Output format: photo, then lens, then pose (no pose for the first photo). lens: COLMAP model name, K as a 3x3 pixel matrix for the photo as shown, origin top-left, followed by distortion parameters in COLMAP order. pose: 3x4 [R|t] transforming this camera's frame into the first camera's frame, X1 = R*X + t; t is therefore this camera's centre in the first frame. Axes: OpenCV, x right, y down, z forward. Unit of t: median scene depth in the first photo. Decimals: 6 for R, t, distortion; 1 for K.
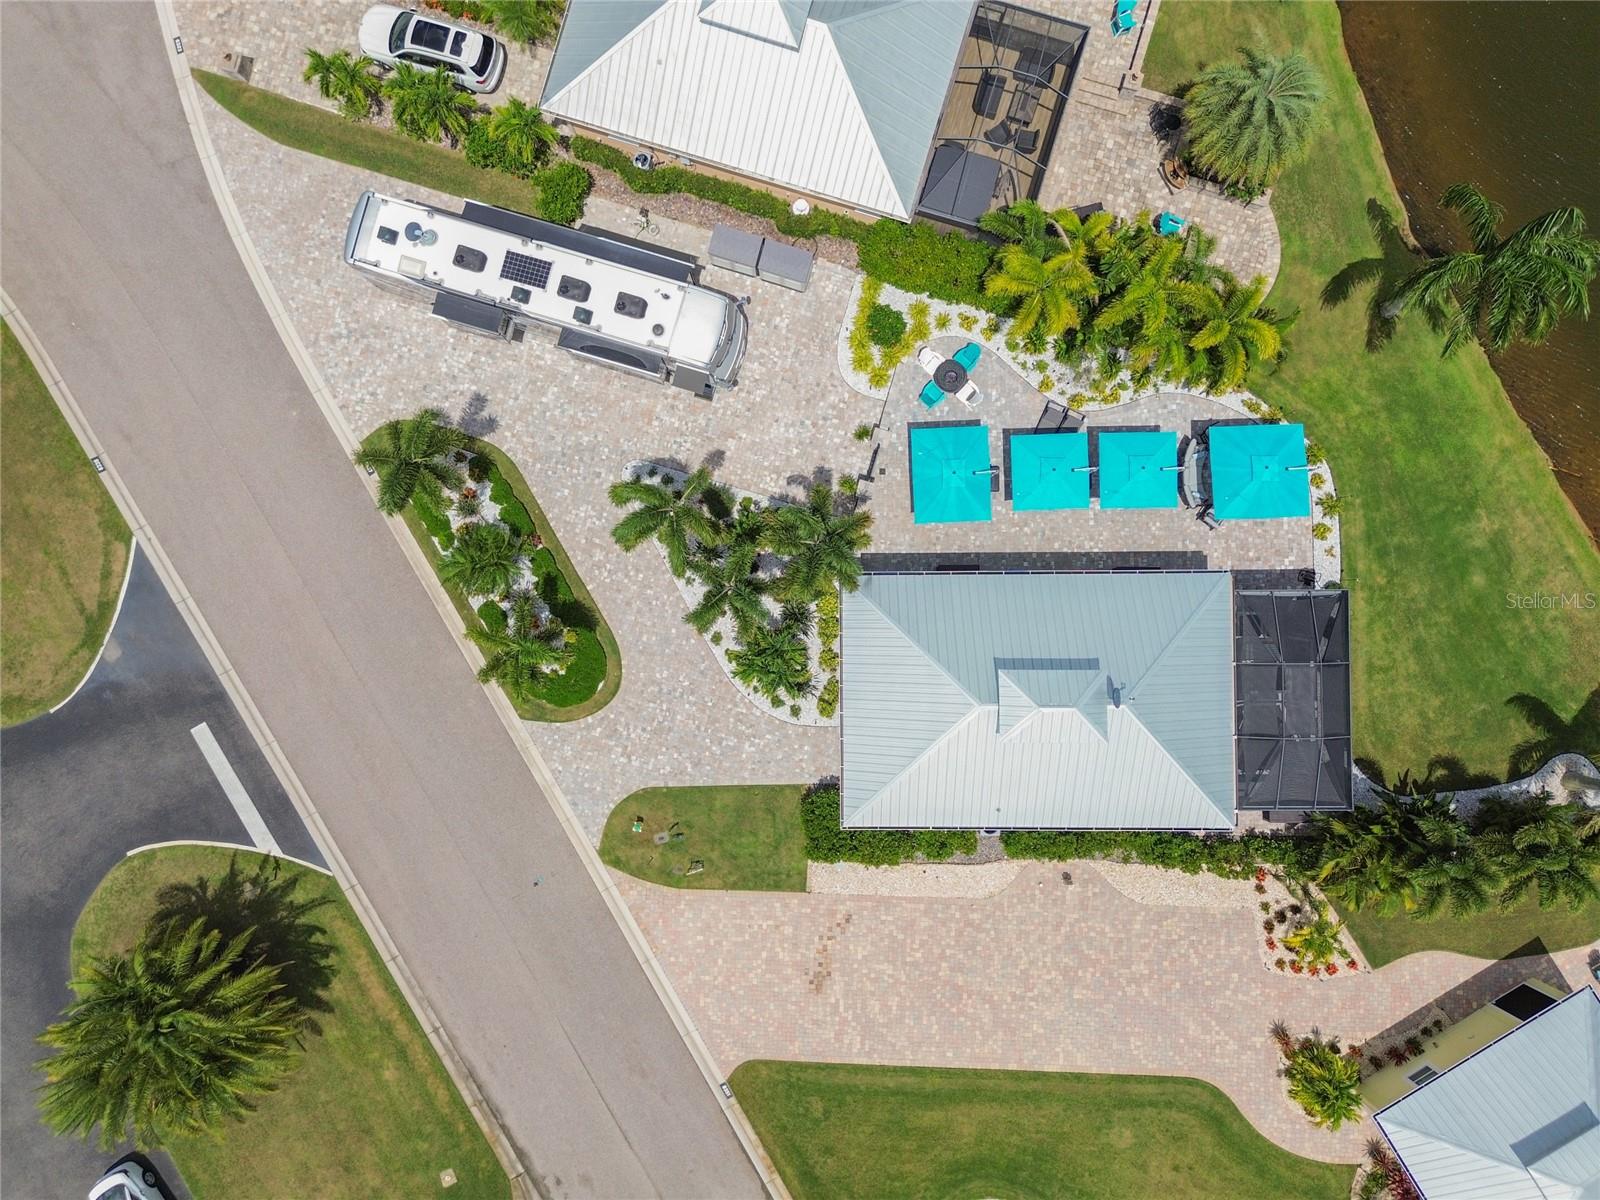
lens RADIAL K [[1128.2, 0, 800.0], [0, 1128.2, 600.0], [0, 0, 1]] dist [0.071723, -0.073178]
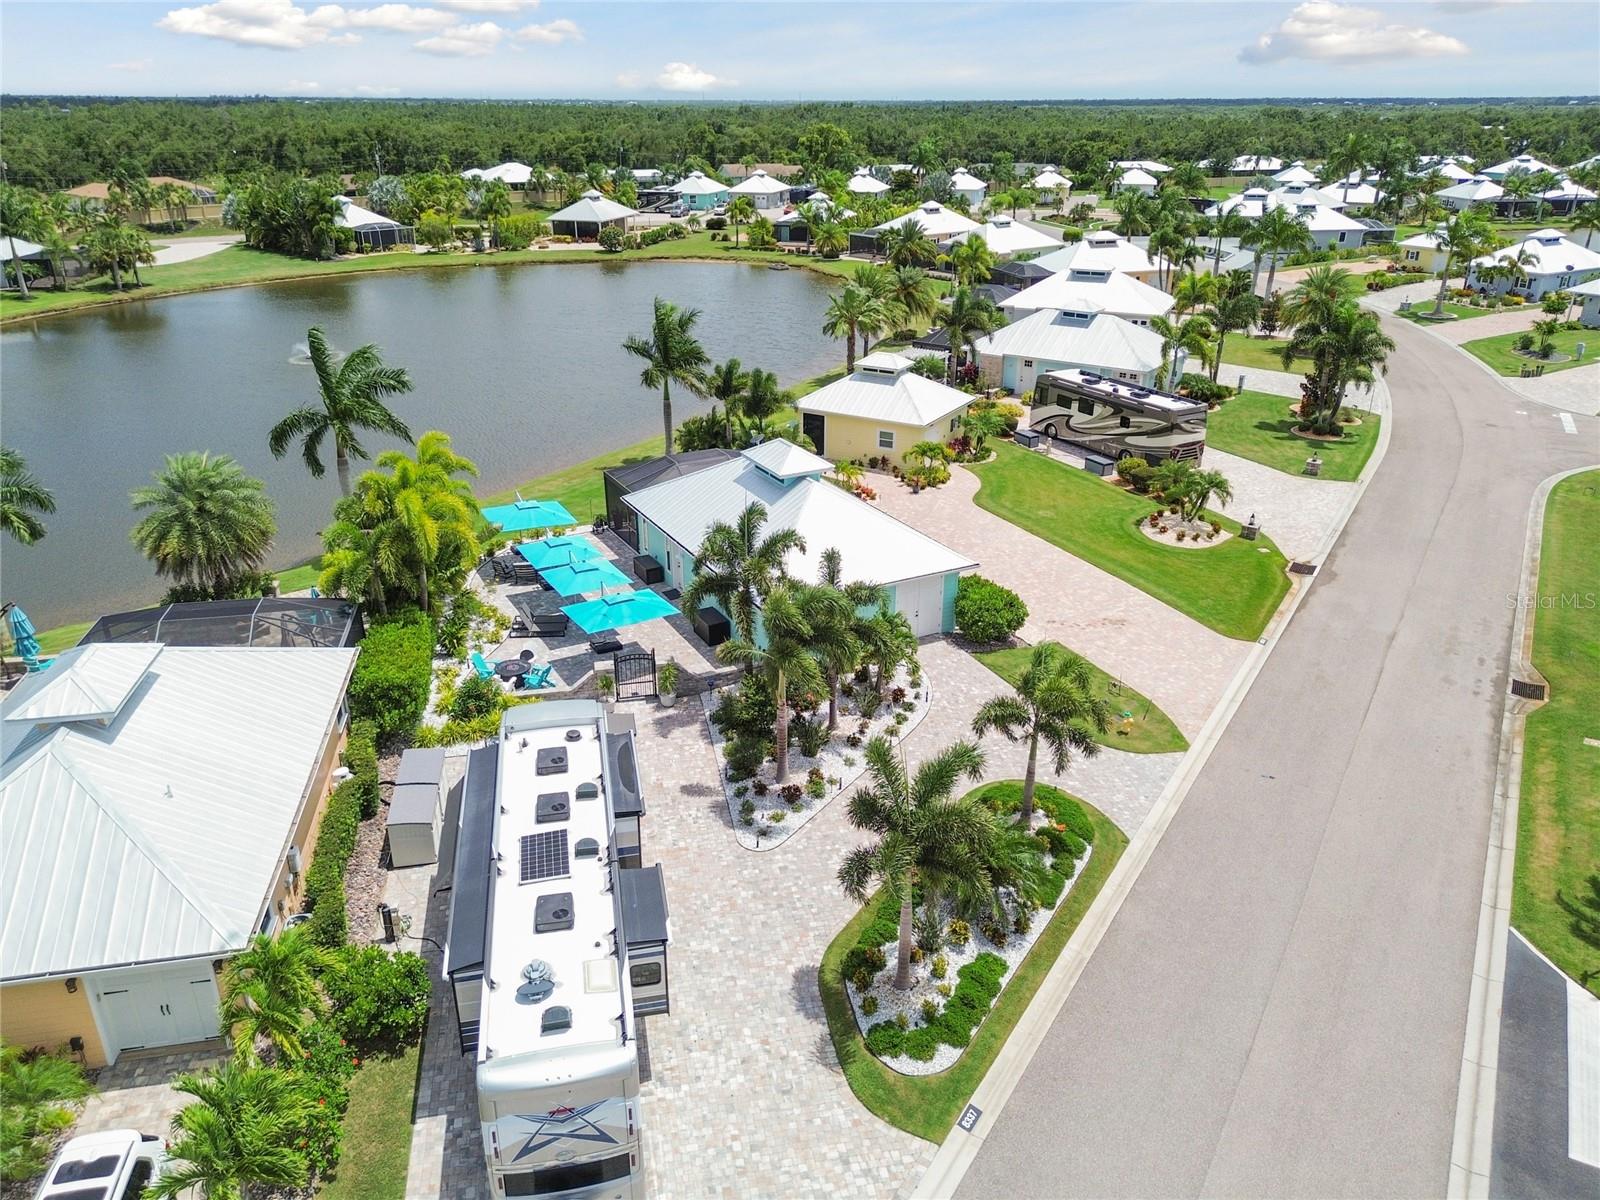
lens RADIAL K [[1128.2, 0, 800.0], [0, 1128.2, 600.0], [0, 0, 1]] dist [0.071723, -0.073178]
pose [[-0.468657, -0.344673, 0.813364, -0.698009], [0.883349, -0.175105, 0.434779, -0.378250], [-0.007433, 0.922246, 0.386531, 0.582162]]
